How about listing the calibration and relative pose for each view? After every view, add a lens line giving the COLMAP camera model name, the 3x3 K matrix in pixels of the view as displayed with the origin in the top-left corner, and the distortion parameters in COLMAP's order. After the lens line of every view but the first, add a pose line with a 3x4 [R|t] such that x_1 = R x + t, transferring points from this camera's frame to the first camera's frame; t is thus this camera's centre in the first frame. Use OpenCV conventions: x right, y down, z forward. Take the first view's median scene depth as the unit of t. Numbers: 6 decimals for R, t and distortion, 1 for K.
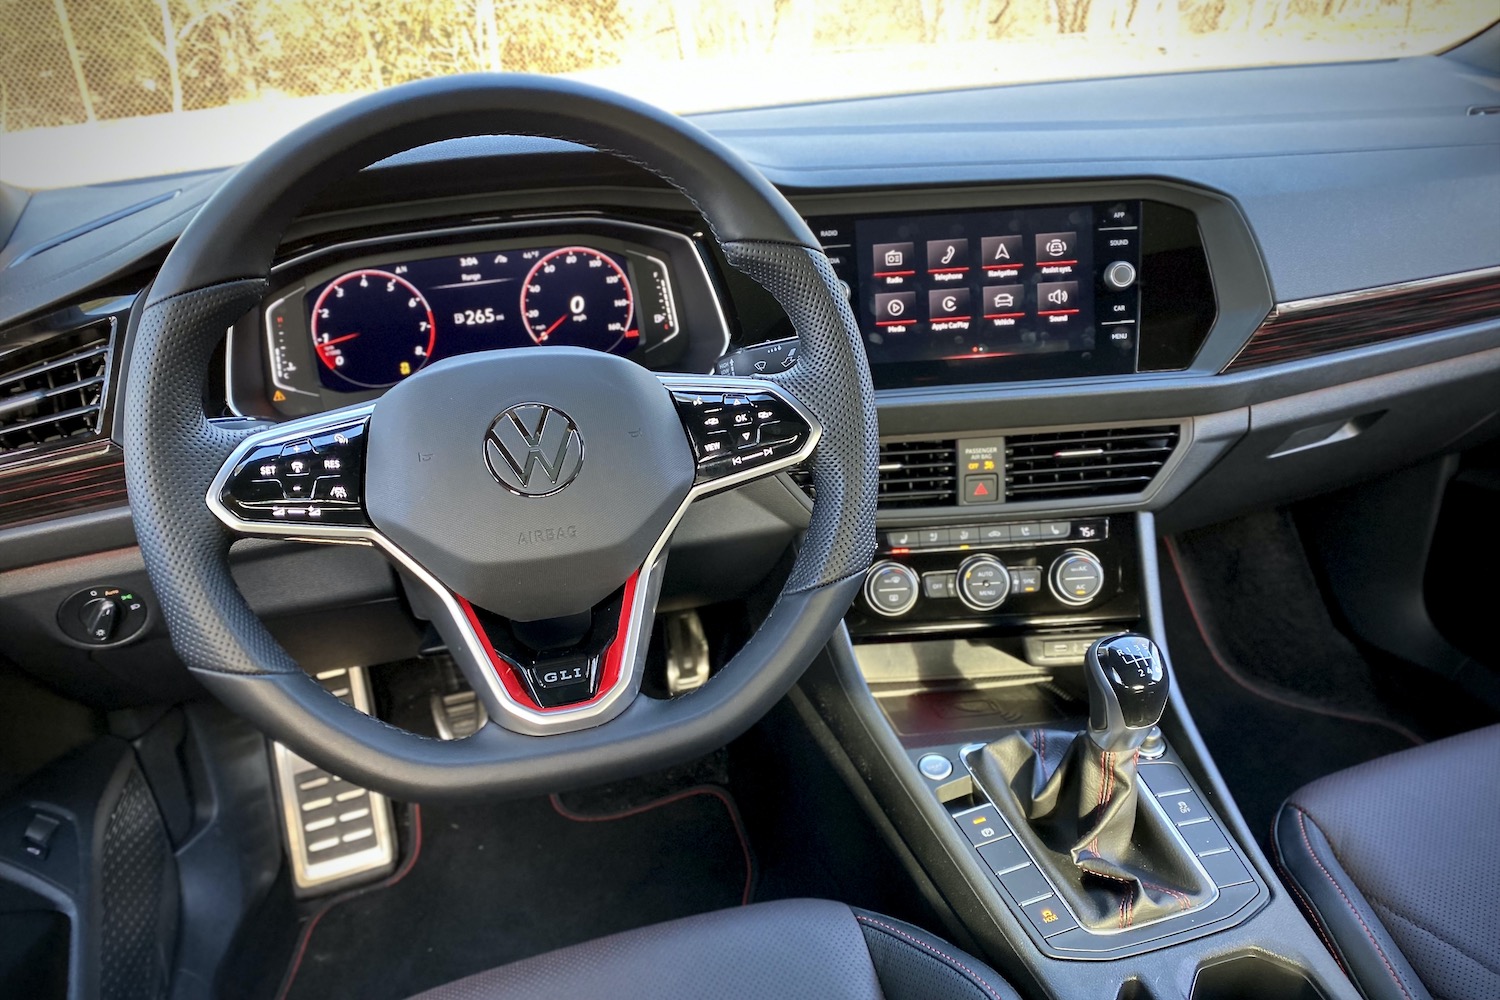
lens RADIAL K [[1090.4, 0, 750.0], [0, 1090.4, 500.0], [0, 0, 1]] dist [0.003850, 0.000588]
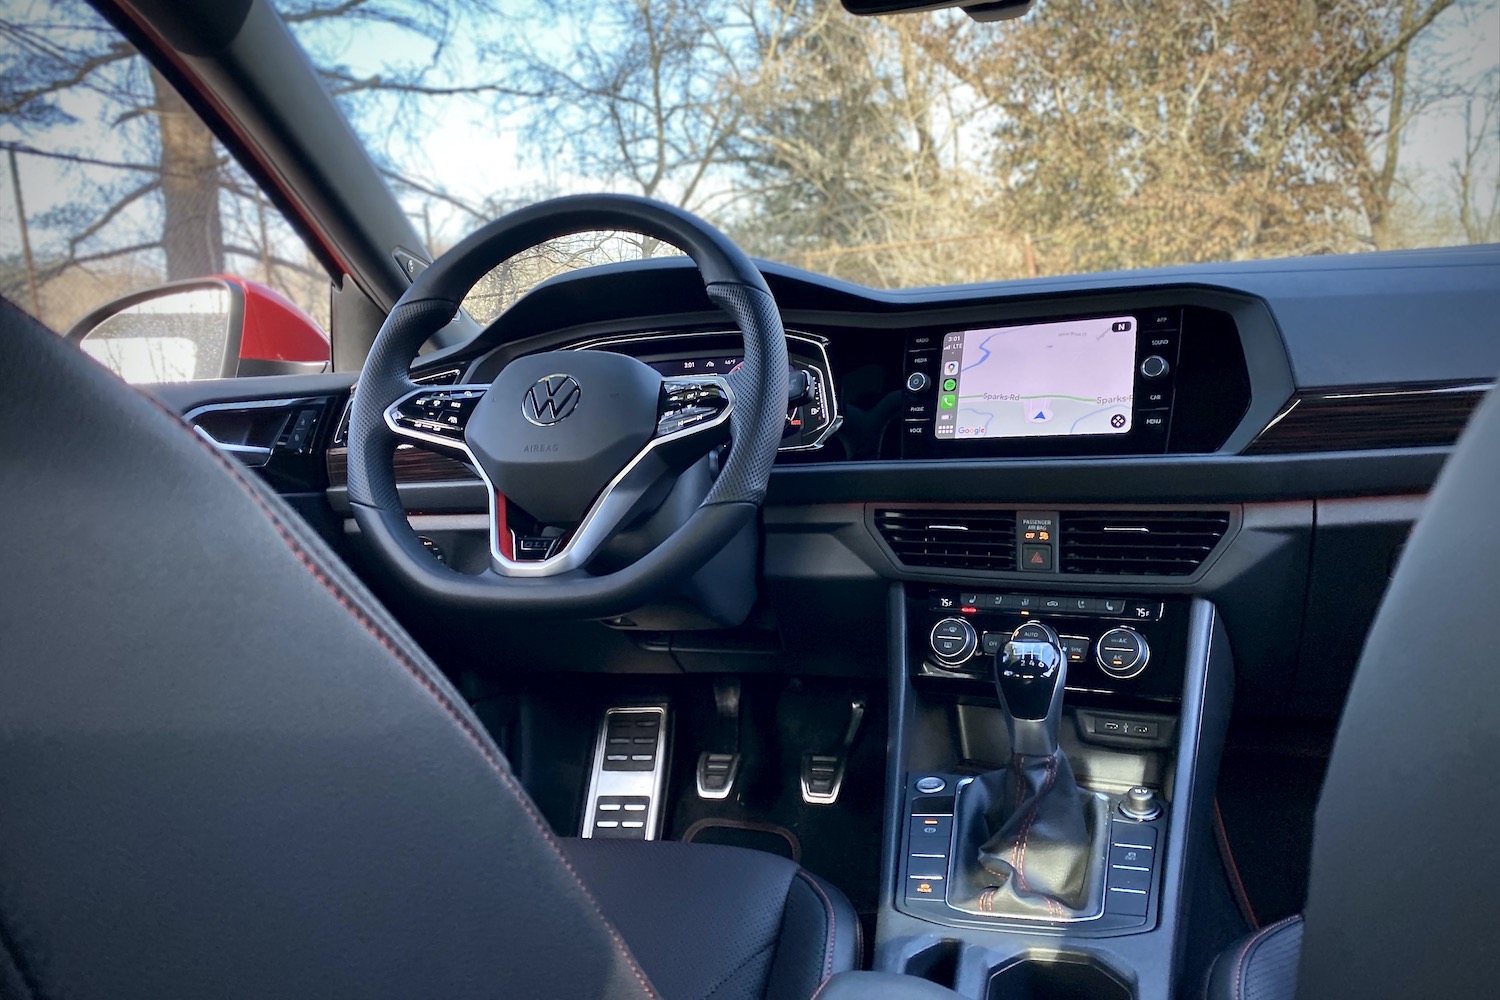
lens RADIAL K [[1090.4, 0, 750.0], [0, 1090.4, 500.0], [0, 0, 1]] dist [0.003850, 0.000588]
pose [[0.853859, 0.059445, -0.517099, 0.540909], [-0.193702, 0.958393, -0.209673, 0.227066], [0.483120, 0.279195, 0.829847, -0.089145]]
